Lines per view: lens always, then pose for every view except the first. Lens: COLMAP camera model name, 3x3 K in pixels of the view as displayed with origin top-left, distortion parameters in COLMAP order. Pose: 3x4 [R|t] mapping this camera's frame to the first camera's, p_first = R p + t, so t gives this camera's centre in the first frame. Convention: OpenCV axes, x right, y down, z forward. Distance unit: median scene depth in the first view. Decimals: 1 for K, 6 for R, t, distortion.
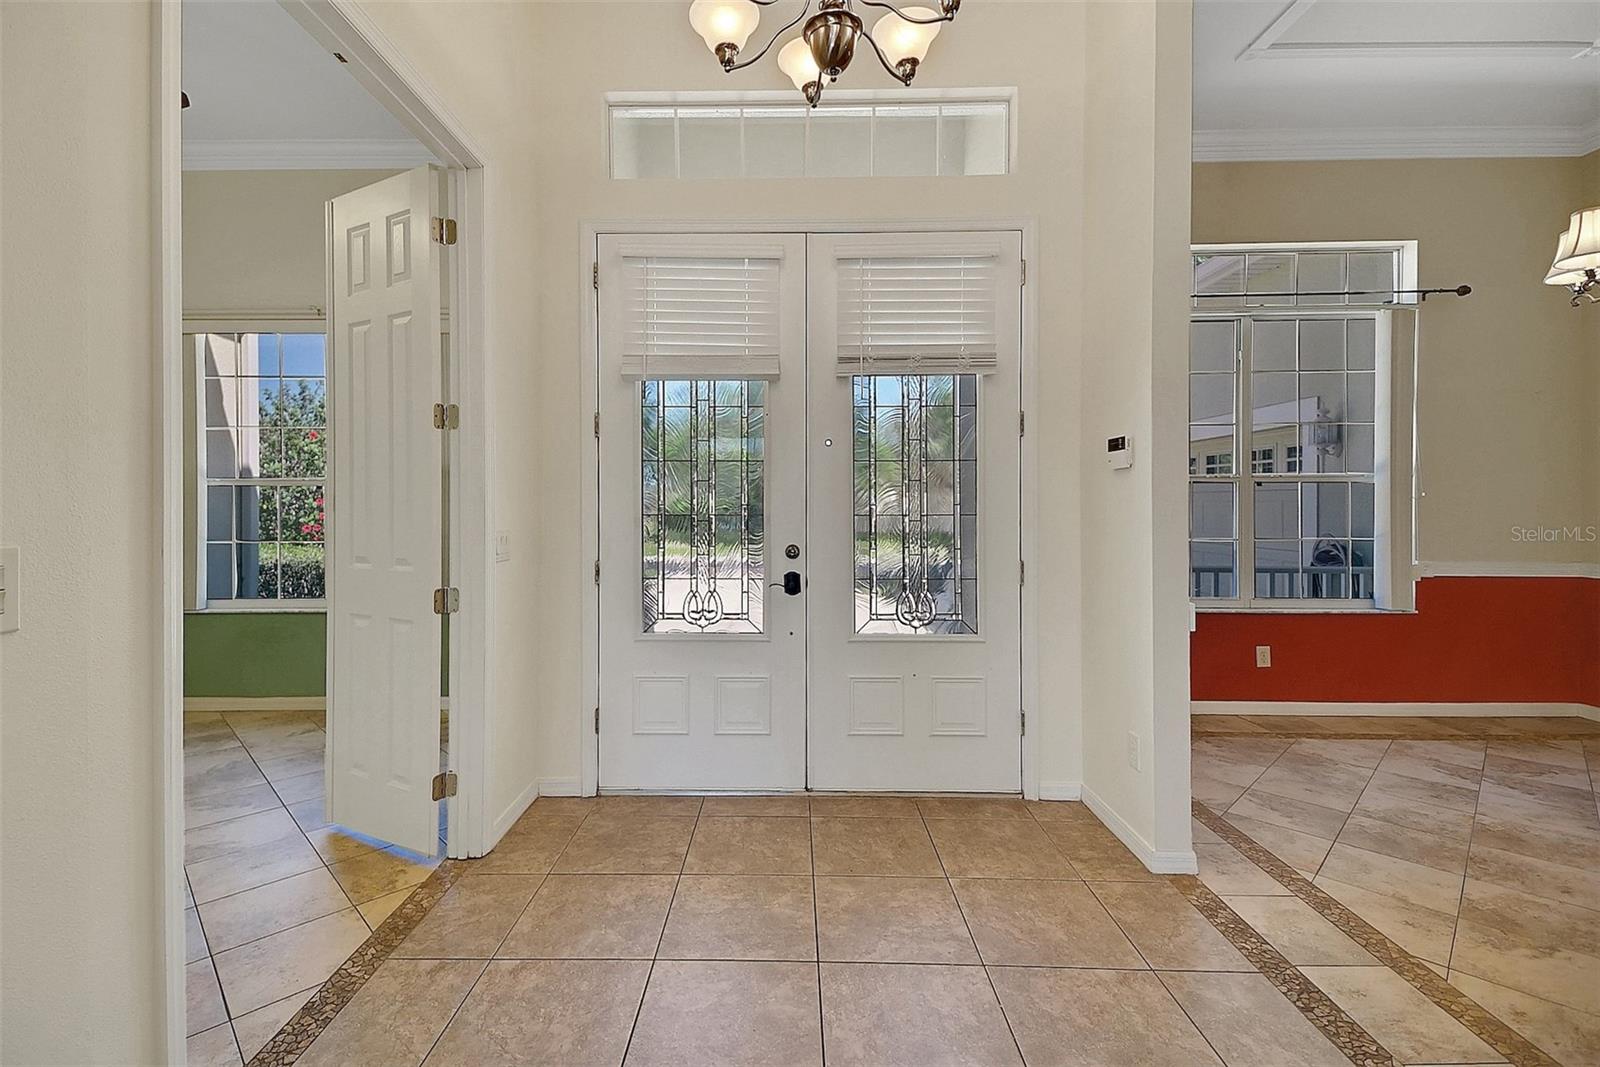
lens RADIAL K [[708.1, 0, 783.7], [0, 708.1, 495.9], [0, 0, 1]] dist [0.021426, -0.004212]
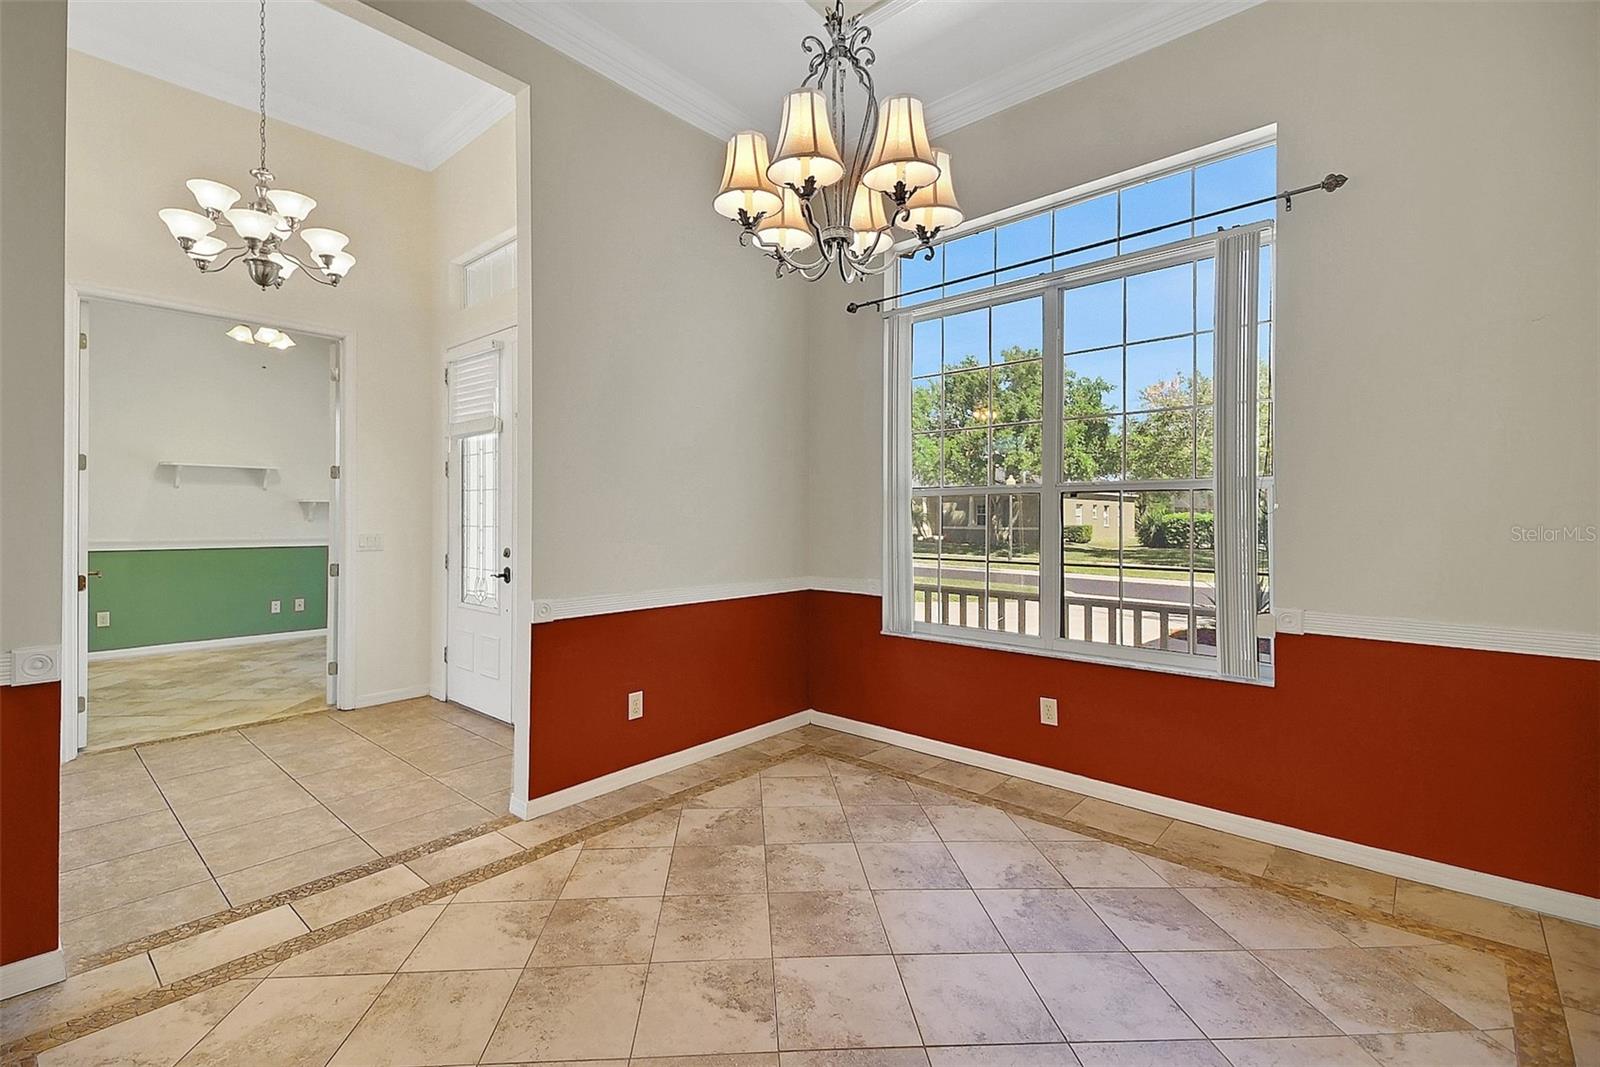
lens RADIAL K [[708.1, 0, 799.3], [0, 708.1, 517.5], [0, 0, 1]] dist [0.021426, -0.004212]
pose [[0.761594, 0.002947, -0.648048, 0.972630], [0.003755, 0.999953, 0.008960, -0.000343], [0.648043, -0.009257, 0.761547, 0.214557]]
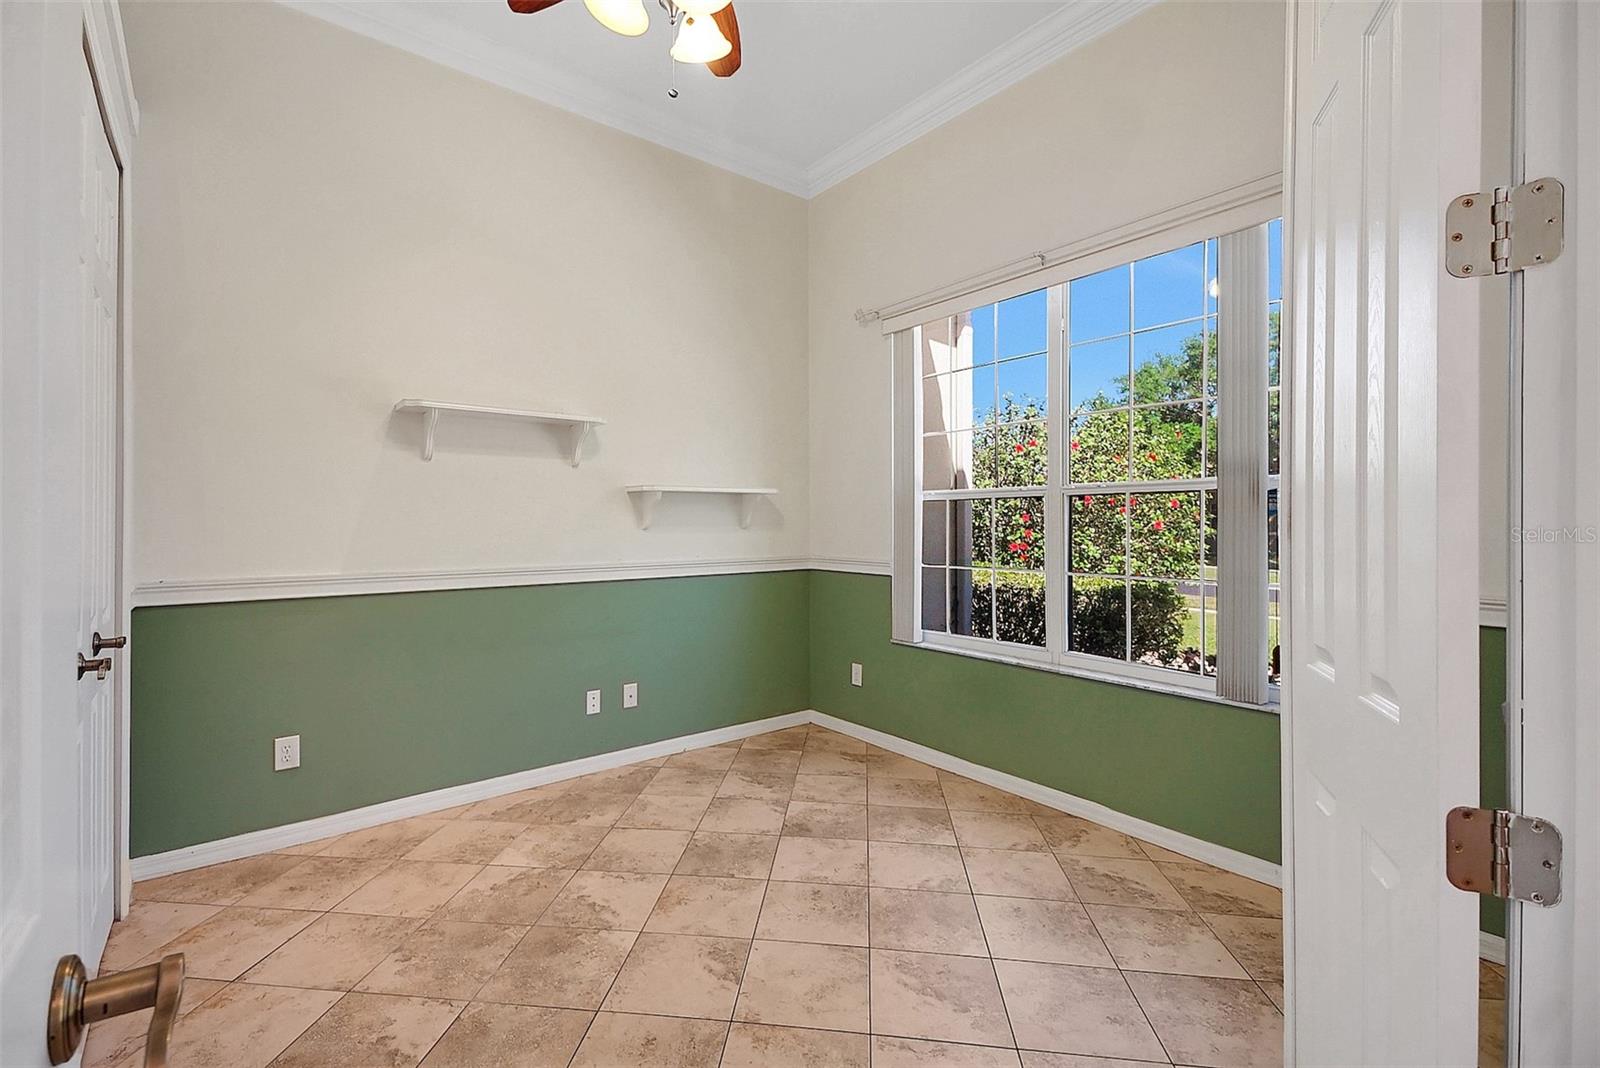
lens RADIAL K [[708.1, 0, 789.6], [0, 708.1, 523.6], [0, 0, 1]] dist [0.021426, -0.004212]
pose [[0.634029, 0.008198, -0.773266, -0.257920], [0.003857, 0.999898, 0.013763, 0.002051], [0.773300, -0.011709, 0.633932, 0.348708]]
